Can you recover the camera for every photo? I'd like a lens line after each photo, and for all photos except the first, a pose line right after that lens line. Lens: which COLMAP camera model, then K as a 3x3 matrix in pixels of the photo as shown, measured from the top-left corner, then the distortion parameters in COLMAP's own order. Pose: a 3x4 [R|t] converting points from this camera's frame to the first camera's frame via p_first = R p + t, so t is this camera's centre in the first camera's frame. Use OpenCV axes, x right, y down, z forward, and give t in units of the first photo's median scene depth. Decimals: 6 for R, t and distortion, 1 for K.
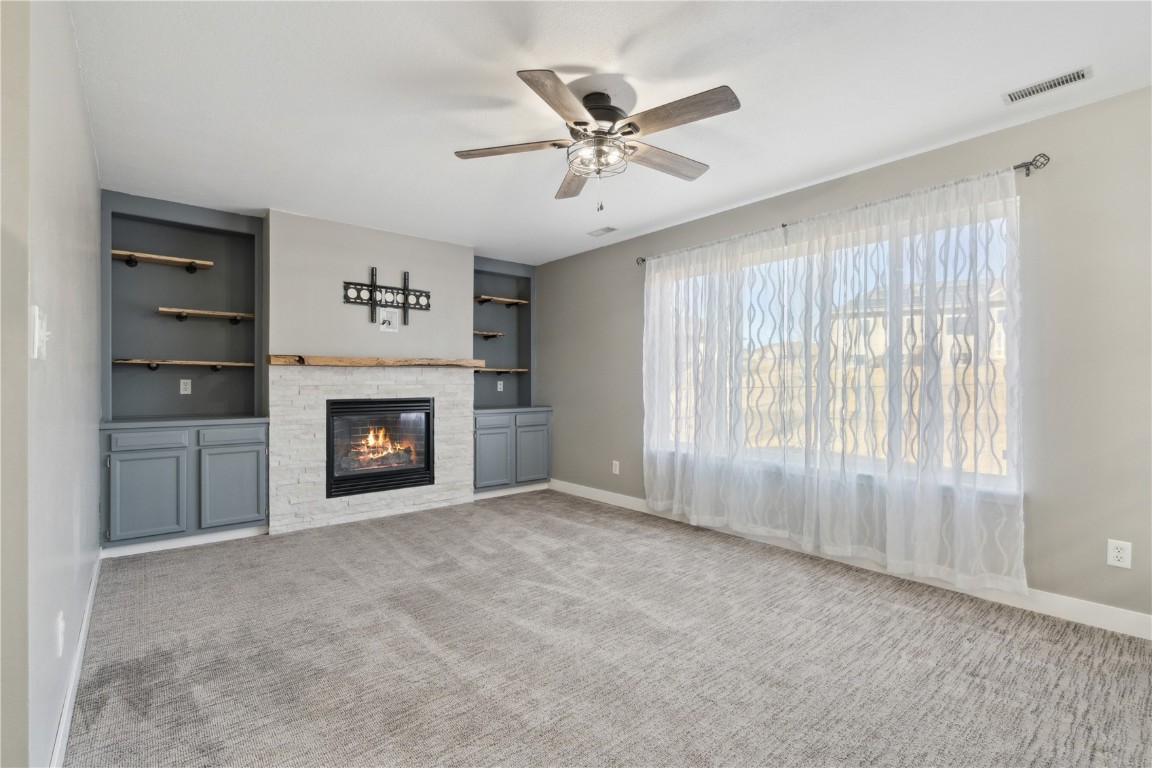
lens RADIAL K [[523.2, 0, 569.6], [0, 523.2, 384.6], [0, 0, 1]] dist [-0.001668, 0.000231]
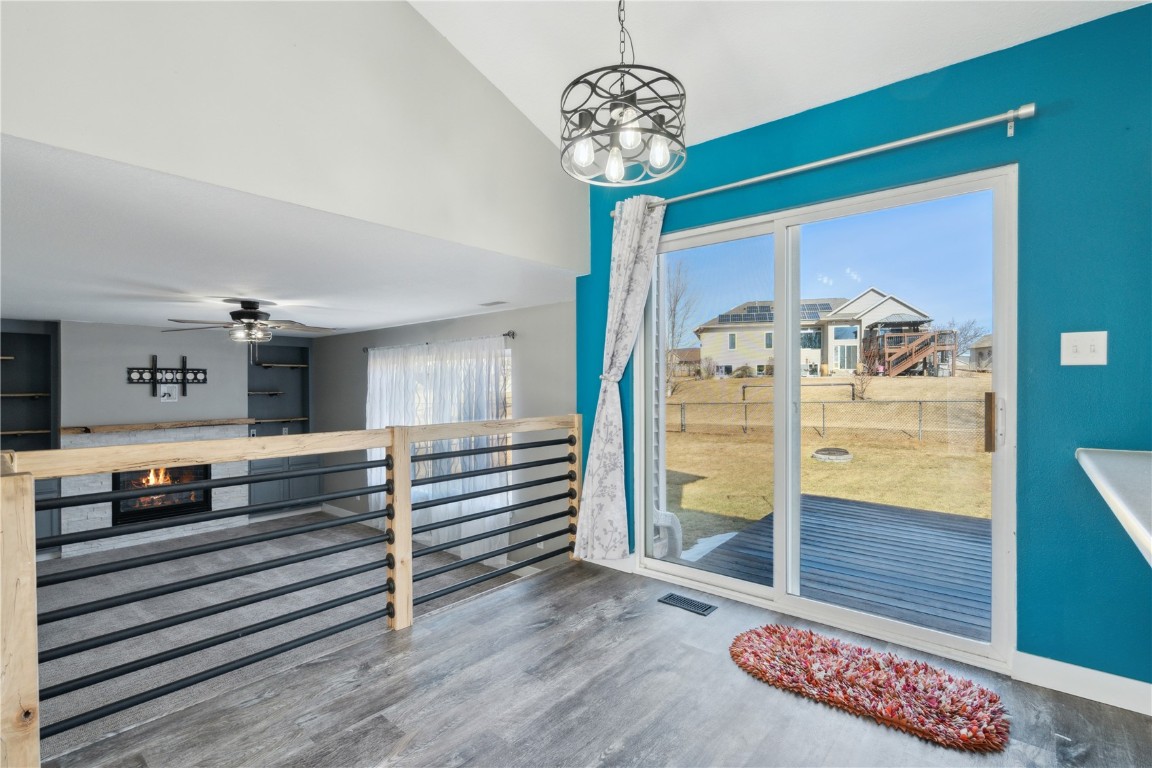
lens RADIAL K [[532.9, 0, 573.2], [0, 532.9, 383.2], [0, 0, 1]] dist [-0.002259, -0.000231]
pose [[0.984595, -0.006833, 0.174716, 0.454567], [0.008003, 0.999950, -0.005993, -0.138116], [-0.174667, 0.007299, 0.984601, -0.544991]]
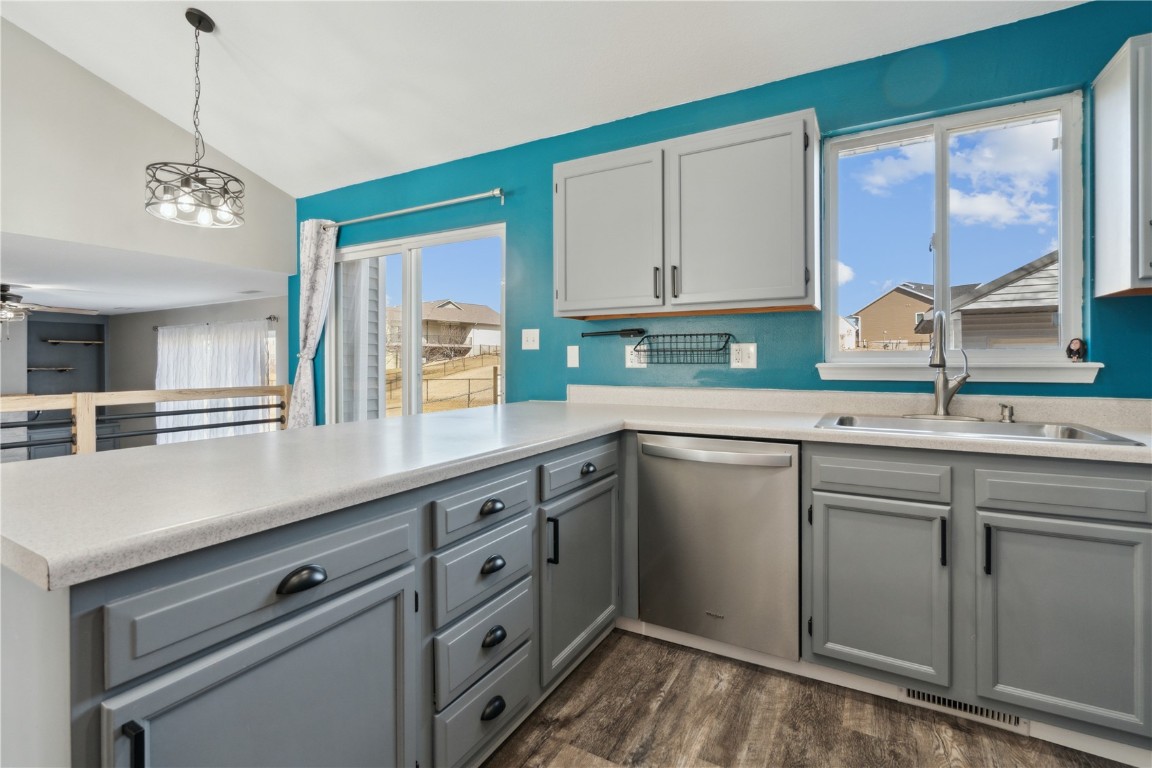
lens RADIAL K [[525.8, 0, 574.3], [0, 525.8, 361.7], [0, 0, 1]] dist [-0.000729, 0.000059]
pose [[0.934874, -0.005220, 0.354942, 0.756891], [0.006588, 0.999975, -0.002645, -0.133477], [-0.354919, 0.004811, 0.934885, -0.884591]]
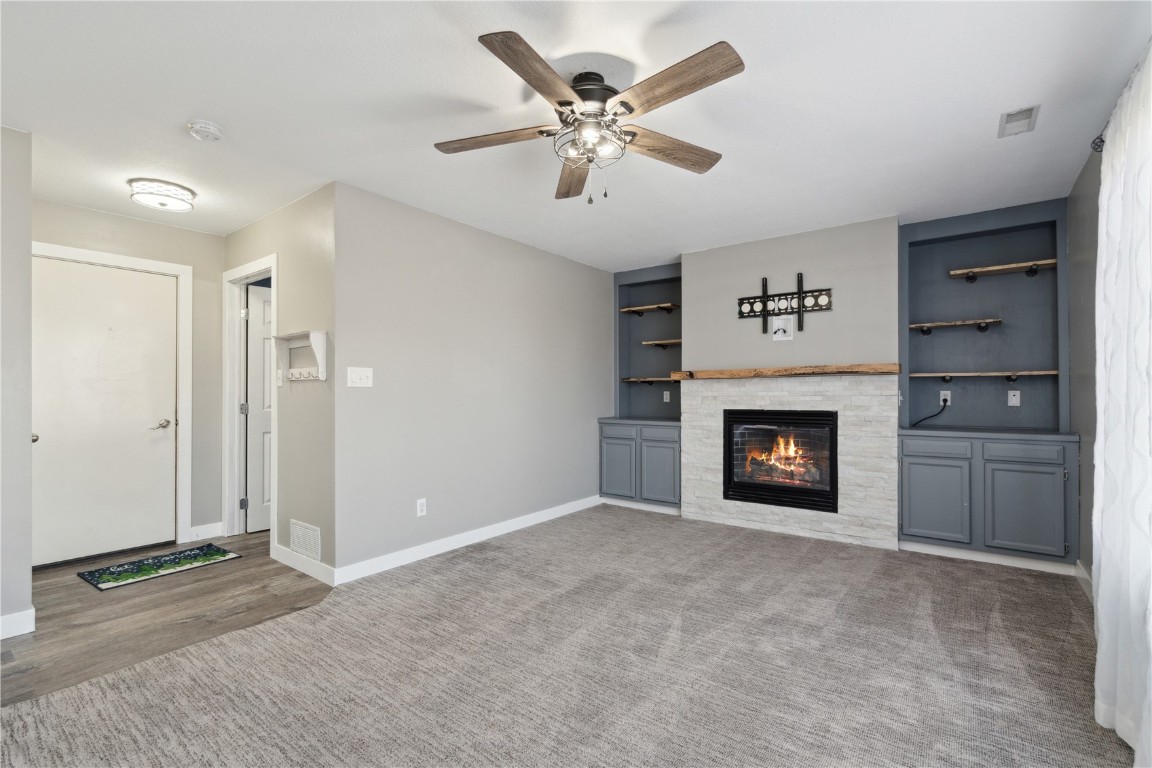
lens RADIAL K [[514.5, 0, 576.0], [0, 514.5, 384.0], [0, 0, 1]] dist [-0.003898, 0.000007]
pose [[0.226148, -0.019346, -0.973901, 0.504105], [-0.001902, 0.999792, -0.020302, -0.001539], [0.974091, 0.006444, 0.226064, 0.437166]]
